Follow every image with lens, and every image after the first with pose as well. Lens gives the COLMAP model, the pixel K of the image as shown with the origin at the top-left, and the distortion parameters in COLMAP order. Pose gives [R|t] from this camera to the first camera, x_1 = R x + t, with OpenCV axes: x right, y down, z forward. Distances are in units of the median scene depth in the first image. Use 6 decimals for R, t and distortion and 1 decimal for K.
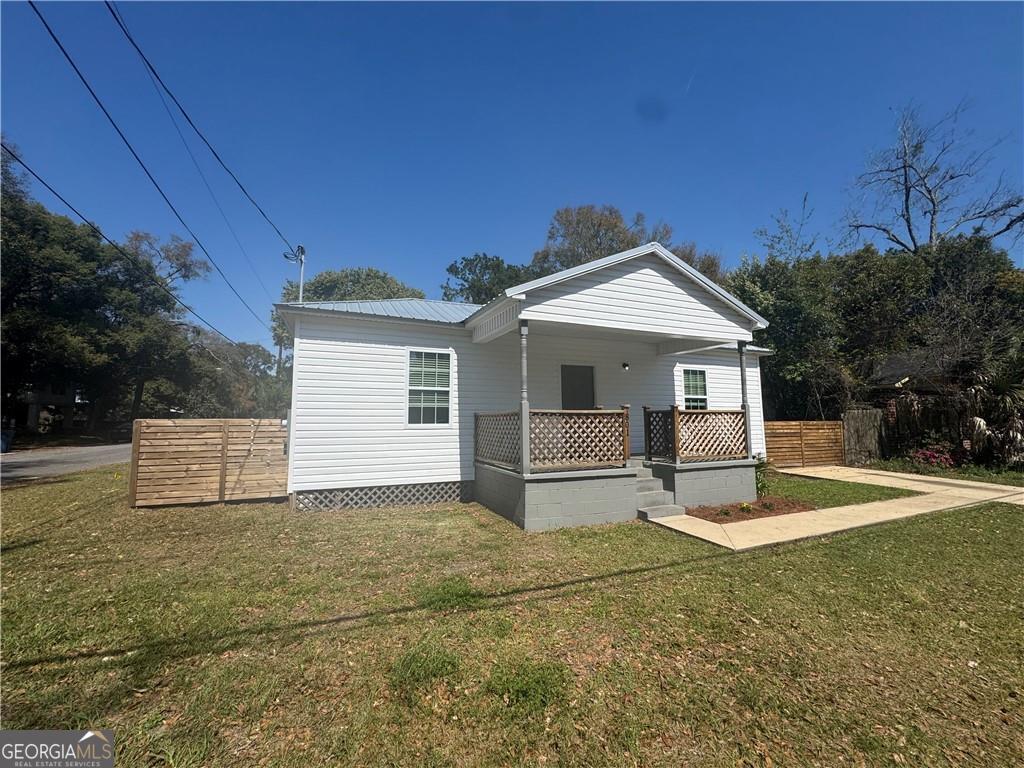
lens RADIAL K [[409.2, 0, 515.2], [0, 409.2, 379.3], [0, 0, 1]] dist [-0.000137, -0.000660]
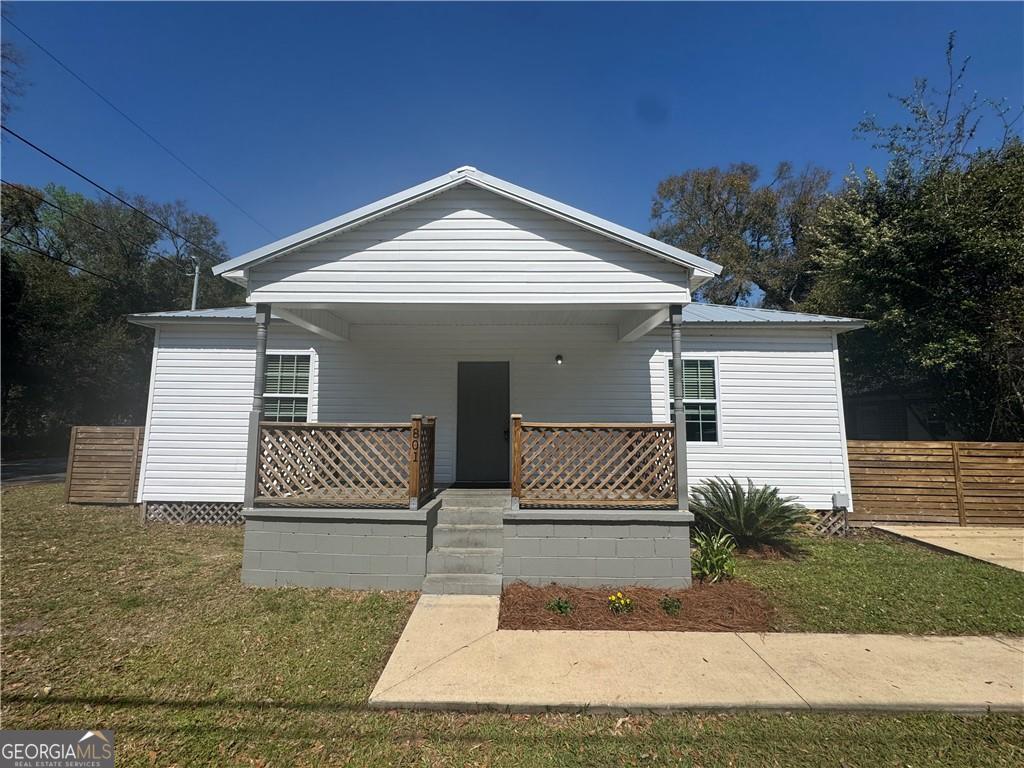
lens RADIAL K [[409.2, 0, 512.3], [0, 409.2, 381.0], [0, 0, 1]] dist [-0.000137, -0.000660]
pose [[0.913103, -0.031559, -0.406505, 0.584940], [0.027357, 0.999495, -0.016146, 0.018269], [0.406810, 0.003622, 0.913506, 0.381753]]
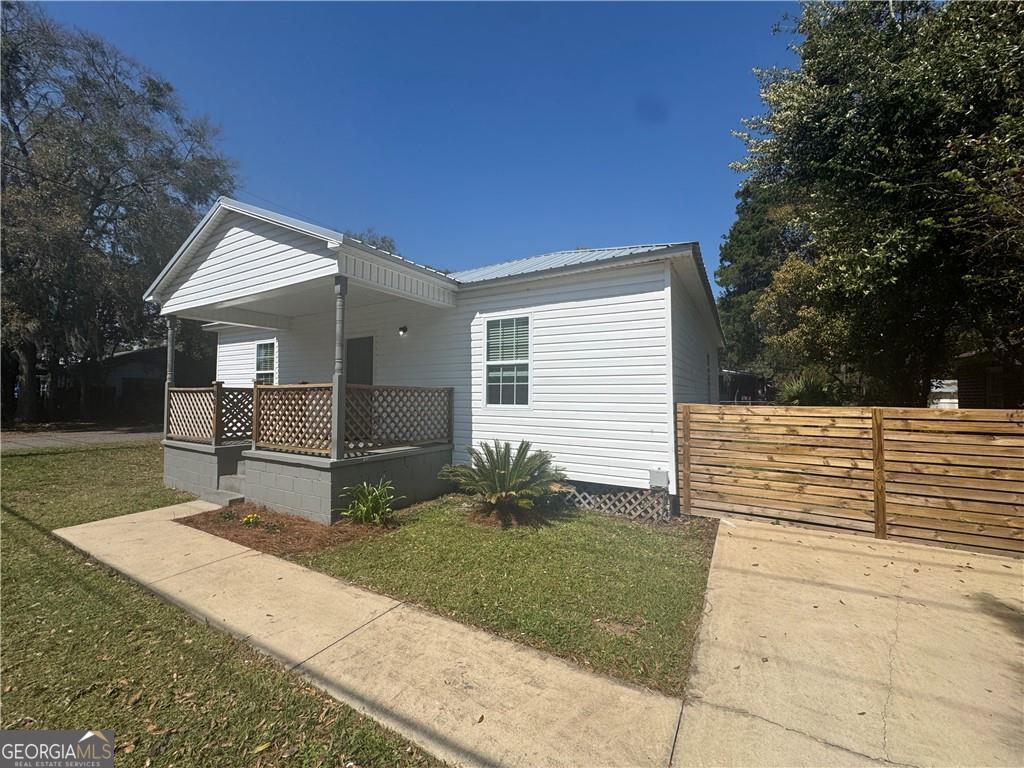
lens RADIAL K [[409.2, 0, 509.8], [0, 409.2, 381.0], [0, 0, 1]] dist [-0.000137, -0.000660]
pose [[0.590862, -0.025456, -0.806371, 1.239203], [0.071386, 0.997231, 0.020826, 0.076899], [0.803608, -0.069869, 0.591044, 0.836527]]
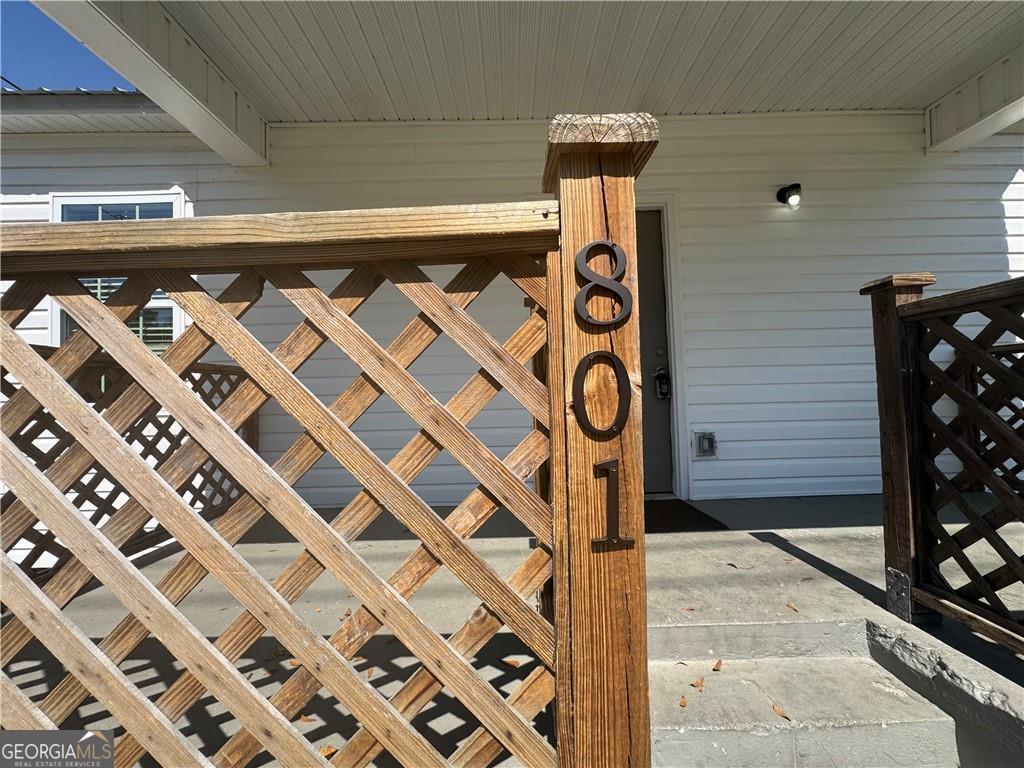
lens RADIAL K [[409.2, 0, 516.4], [0, 409.2, 383.5], [0, 0, 1]] dist [-0.000137, -0.000660]
pose [[0.920862, -0.027101, -0.388945, 0.242257], [0.055189, 0.996597, 0.061223, 0.087218], [0.385962, -0.077843, 0.919225, 0.784127]]
